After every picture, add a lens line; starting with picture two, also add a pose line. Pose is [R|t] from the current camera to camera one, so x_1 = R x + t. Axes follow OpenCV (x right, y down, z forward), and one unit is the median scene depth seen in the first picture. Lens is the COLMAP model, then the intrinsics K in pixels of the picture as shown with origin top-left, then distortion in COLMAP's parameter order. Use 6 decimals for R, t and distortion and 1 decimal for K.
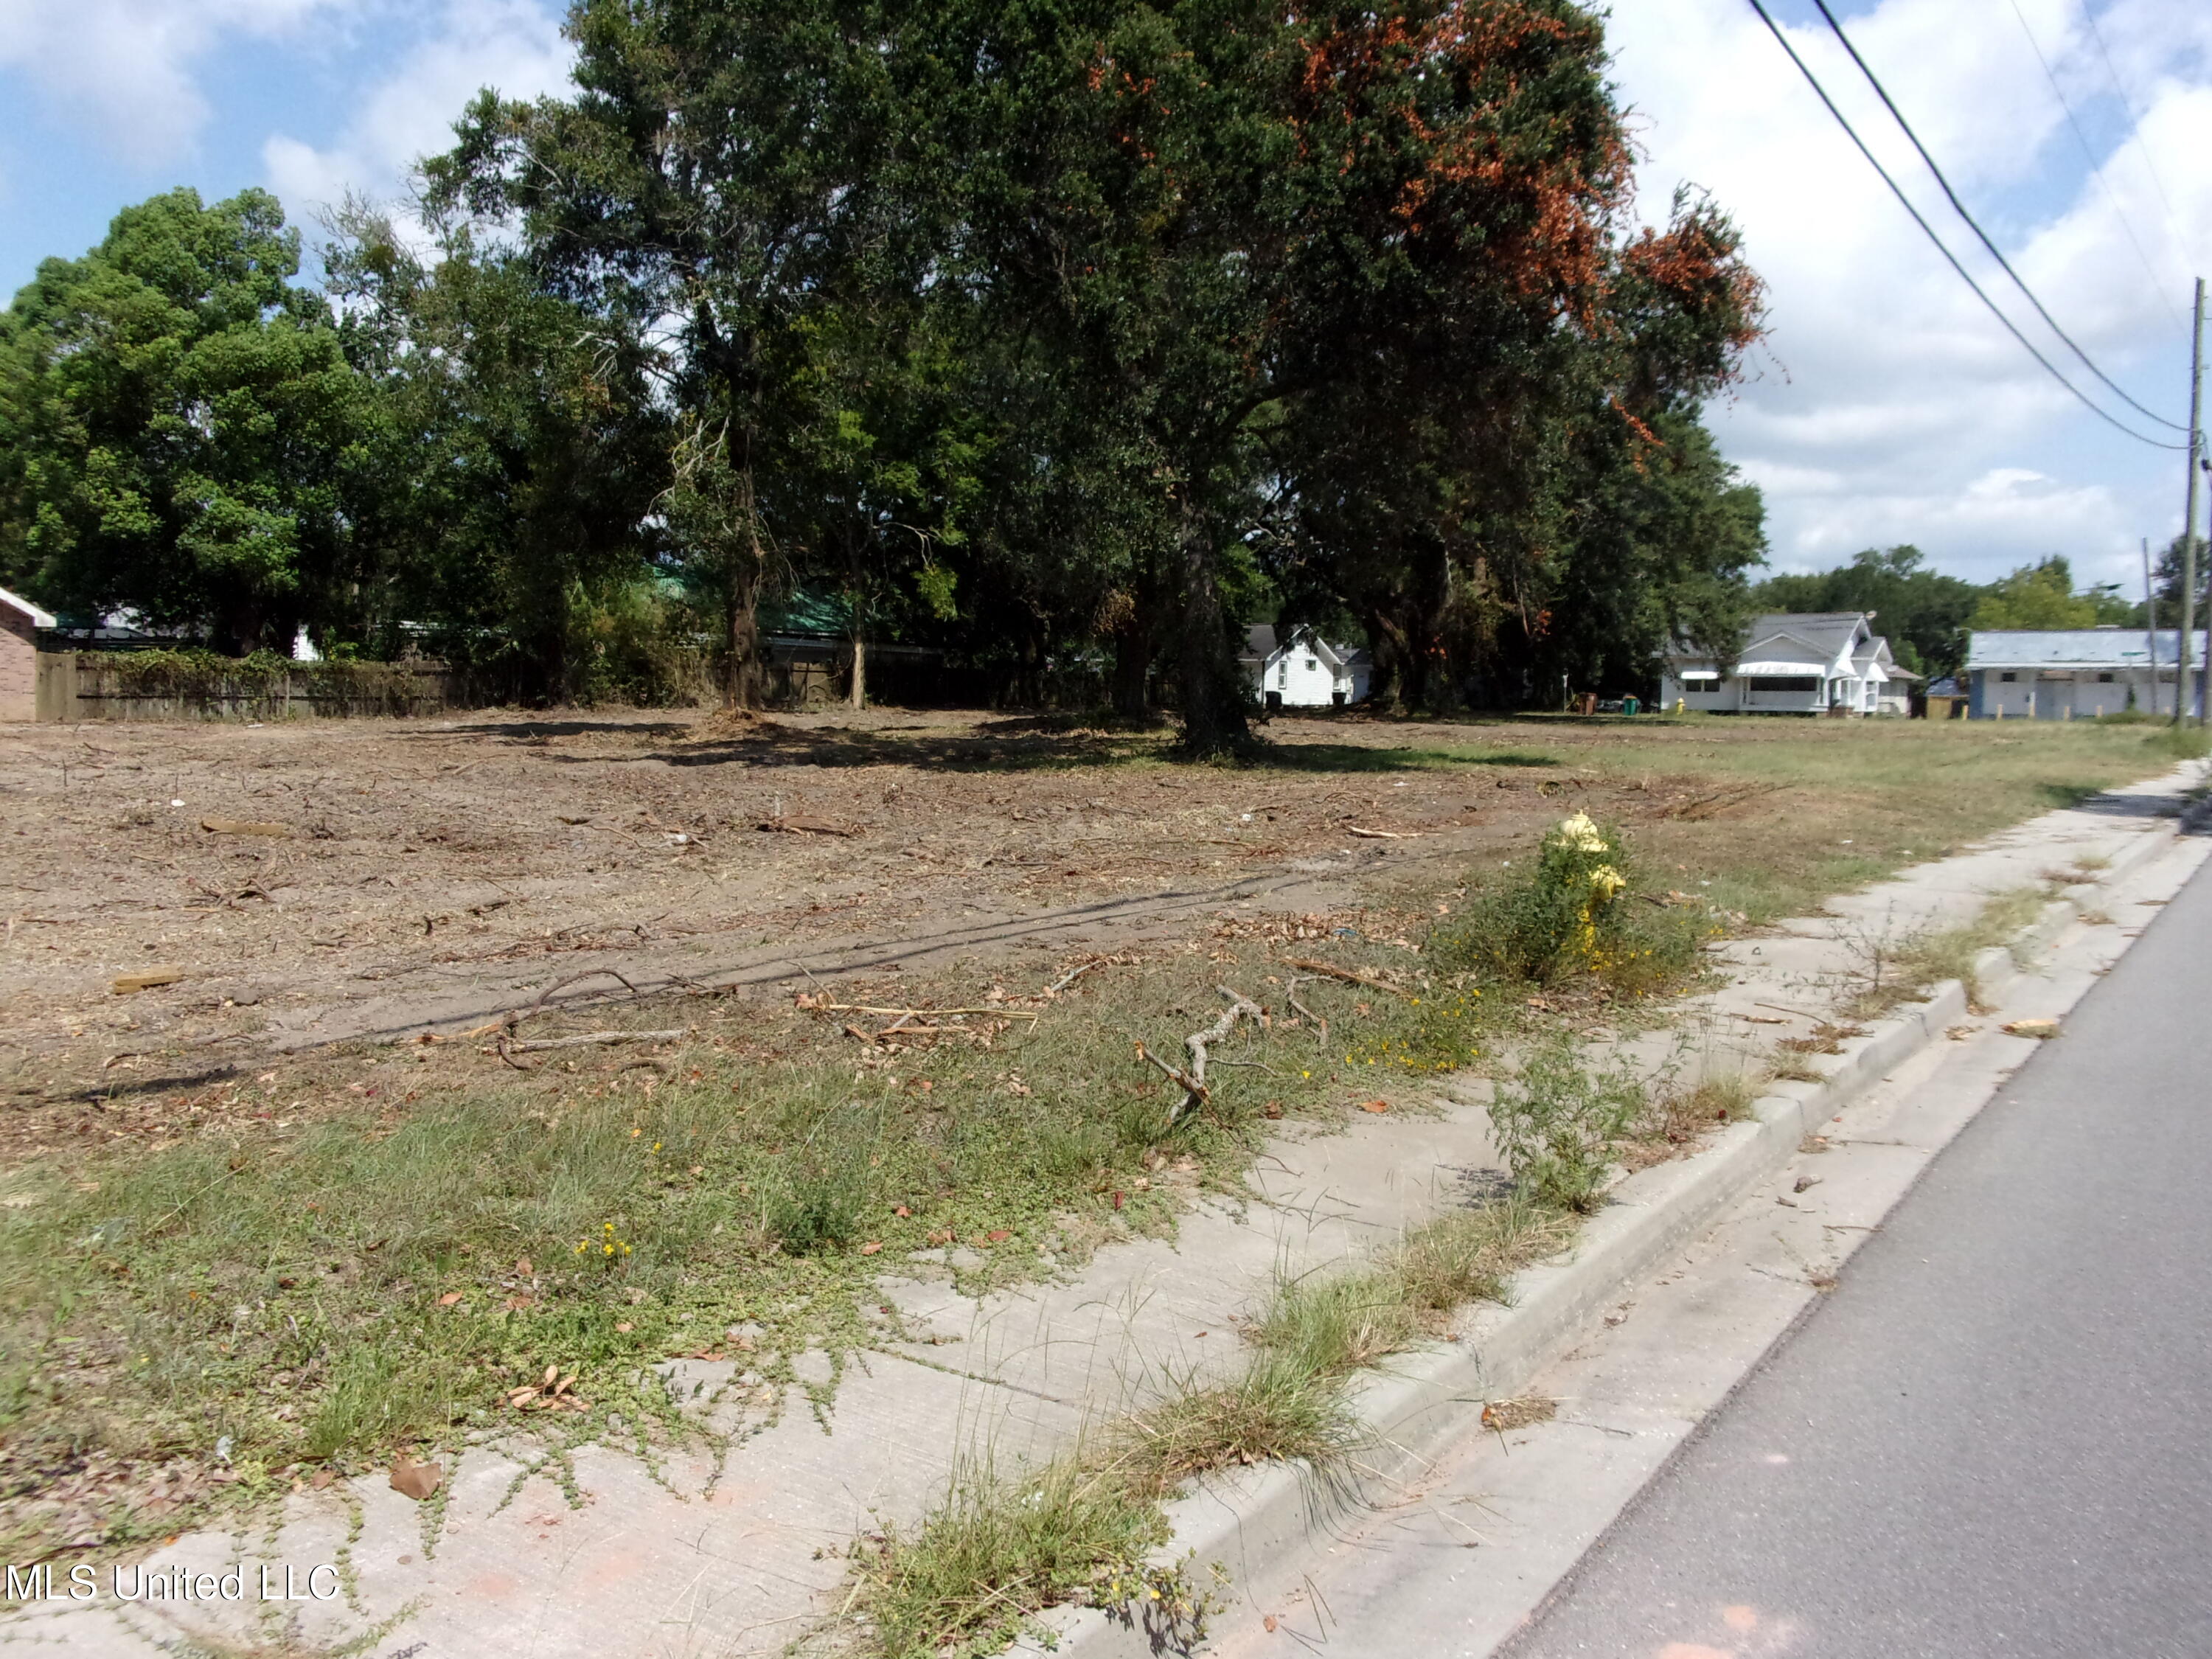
lens RADIAL K [[1819.8, 0, 1104.5], [0, 1819.8, 690.7], [0, 0, 1]] dist [-0.000162, 0.002247]
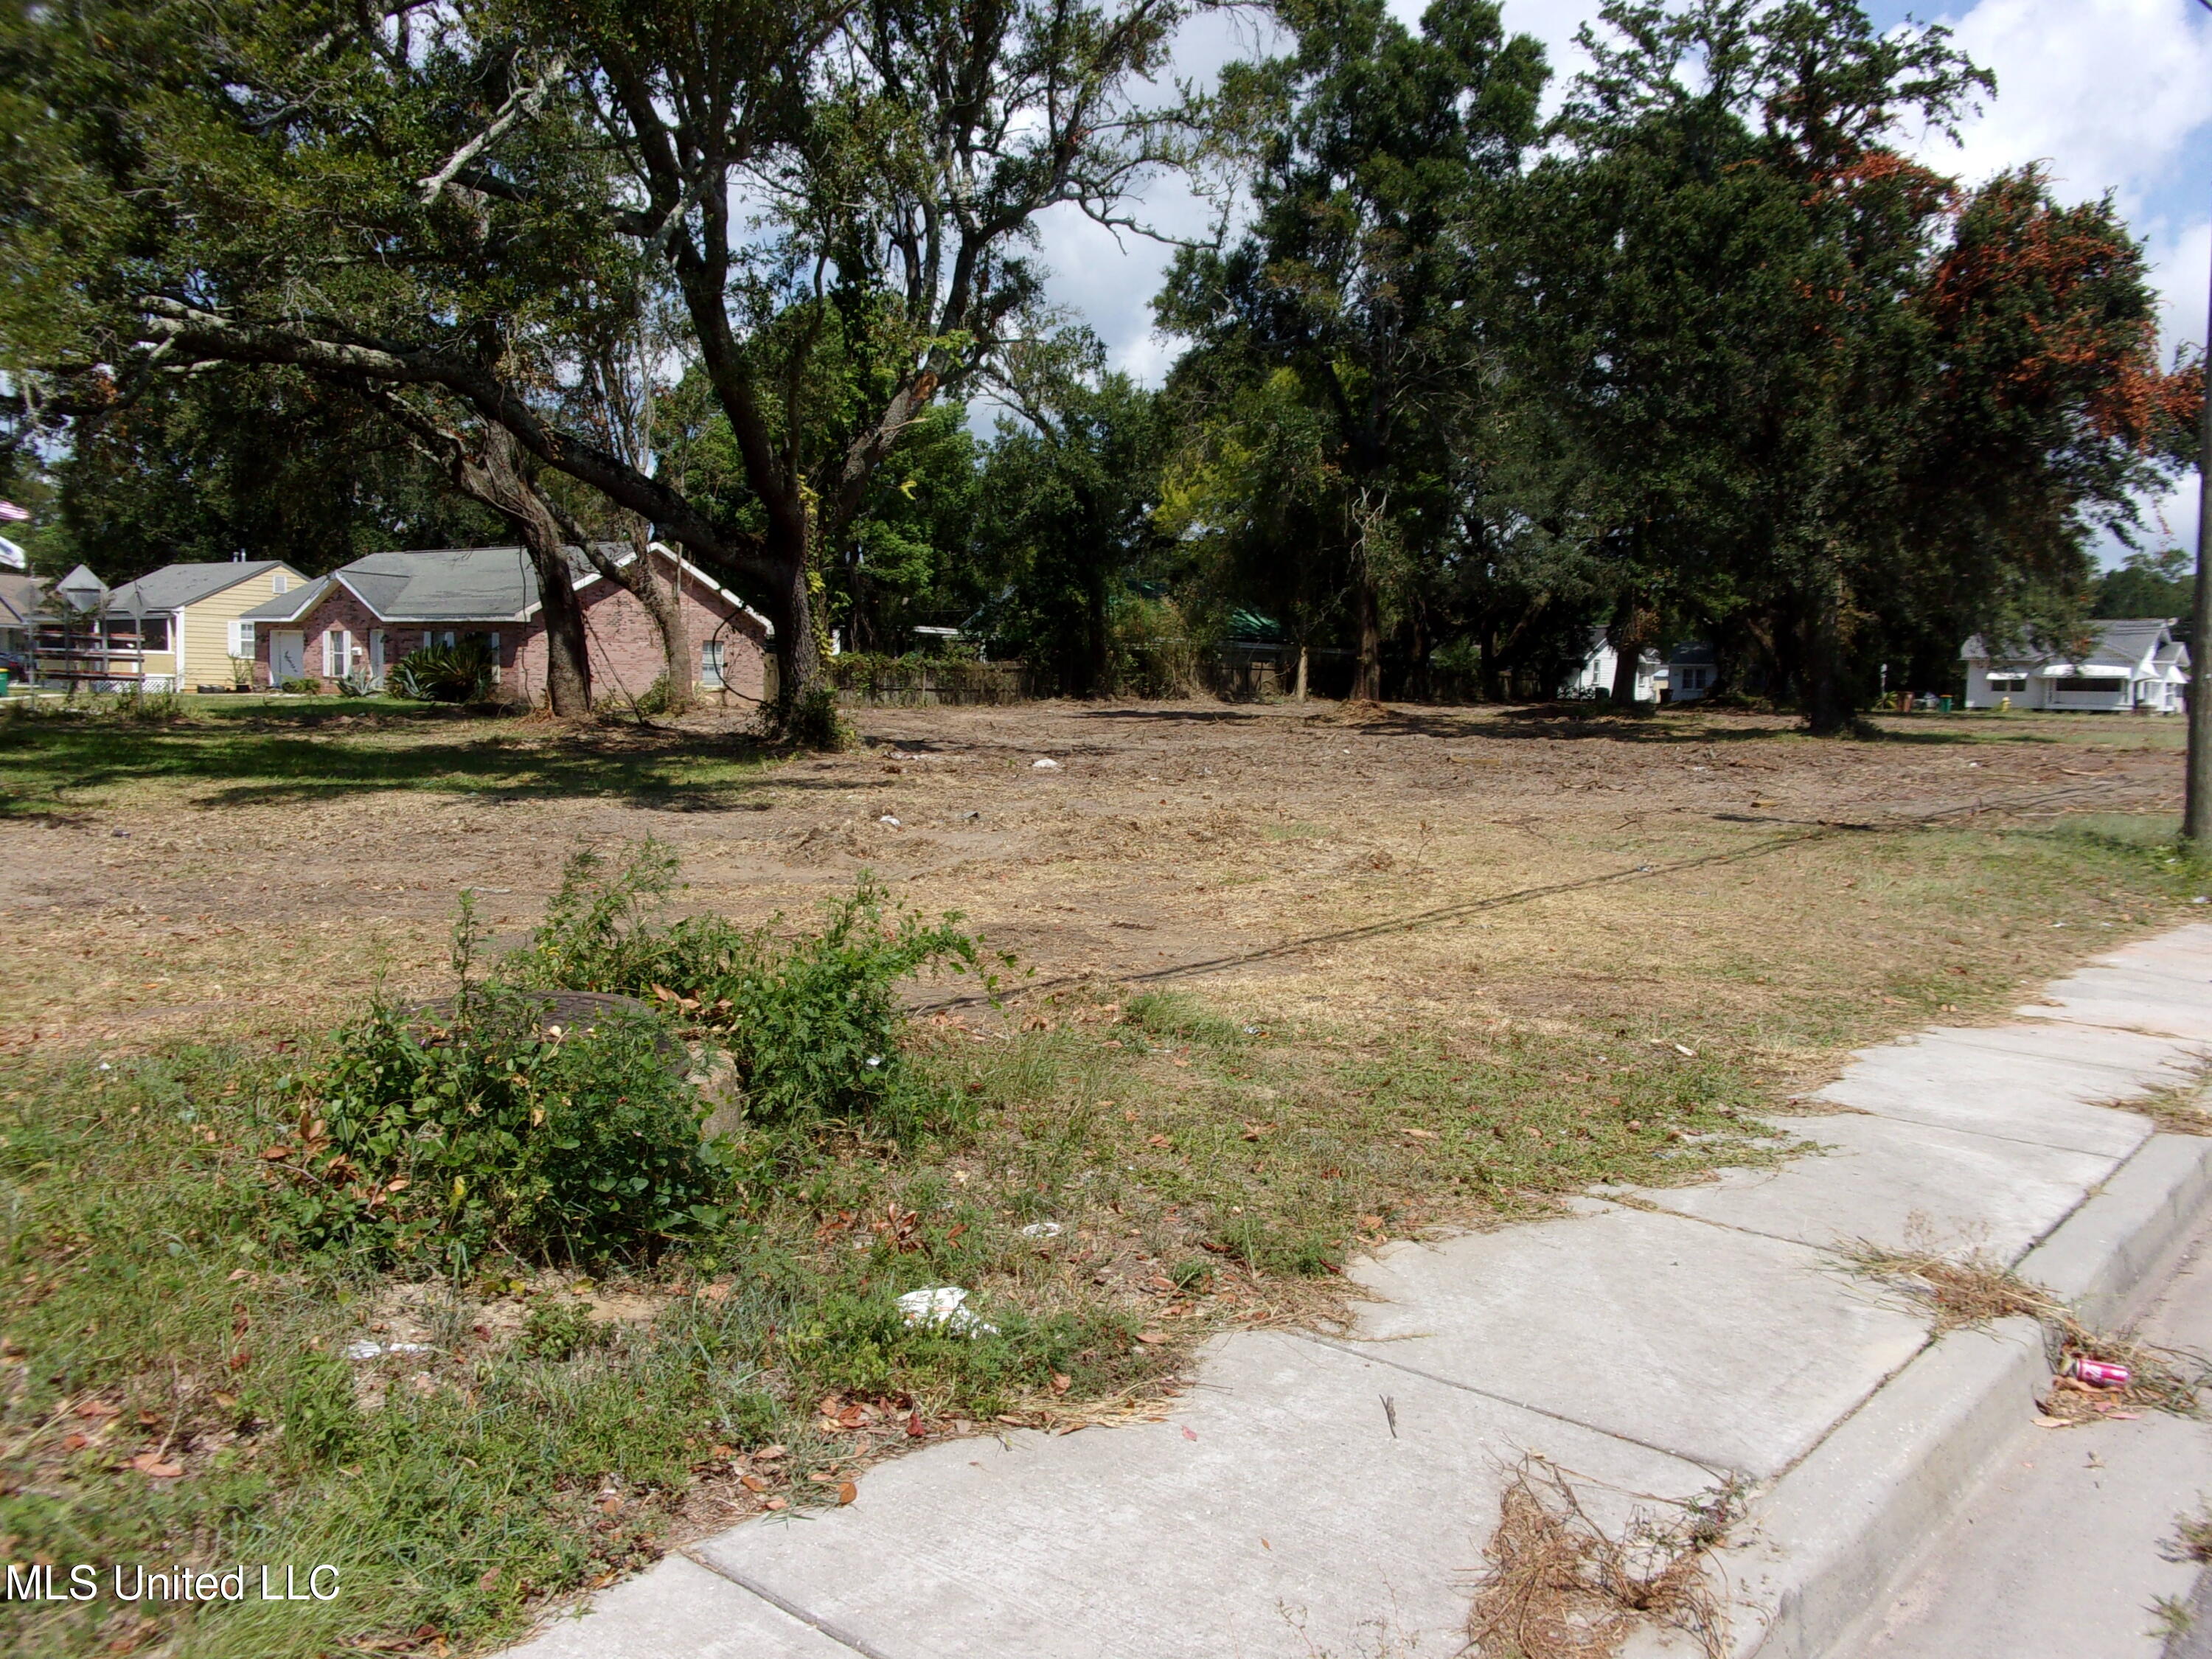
lens RADIAL K [[1819.8, 0, 1104.5], [0, 1819.8, 690.7], [0, 0, 1]] dist [-0.000162, 0.002247]
pose [[0.995303, 0.005982, -0.096620, -0.149072], [-0.005760, 0.999980, 0.002580, 0.000546], [0.096633, -0.002011, 0.995318, -0.199409]]
